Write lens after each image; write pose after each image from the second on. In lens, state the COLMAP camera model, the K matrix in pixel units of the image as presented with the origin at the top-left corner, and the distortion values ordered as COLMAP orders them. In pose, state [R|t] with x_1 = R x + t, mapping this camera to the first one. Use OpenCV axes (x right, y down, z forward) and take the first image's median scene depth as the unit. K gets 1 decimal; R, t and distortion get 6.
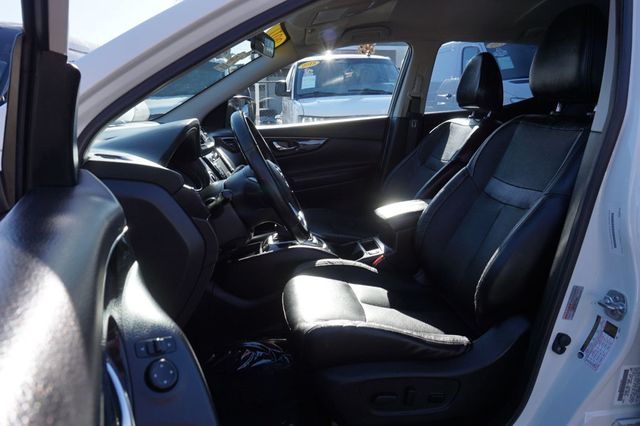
lens RADIAL K [[444.7, 0, 320.0], [0, 444.7, 213.0], [0, 0, 1]] dist [-0.017046, 0.005502]
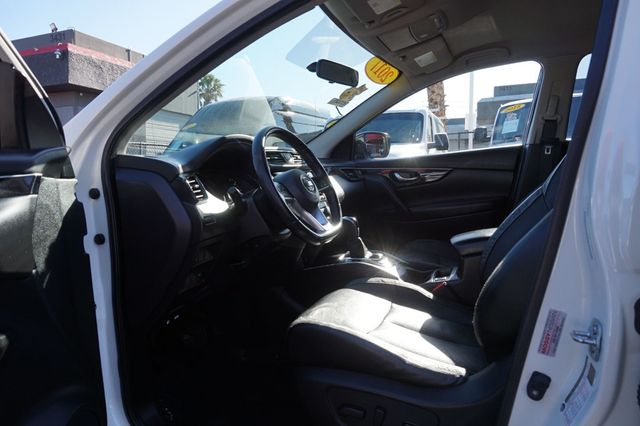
lens RADIAL K [[446.8, 0, 328.0], [0, 446.8, 212.0], [0, 0, 1]] dist [-0.028541, 0.000891]
pose [[0.853223, 0.028571, -0.520764, 0.399977], [-0.099279, 0.989138, -0.108392, 0.074570], [0.512010, 0.144183, 0.846792, 0.079905]]
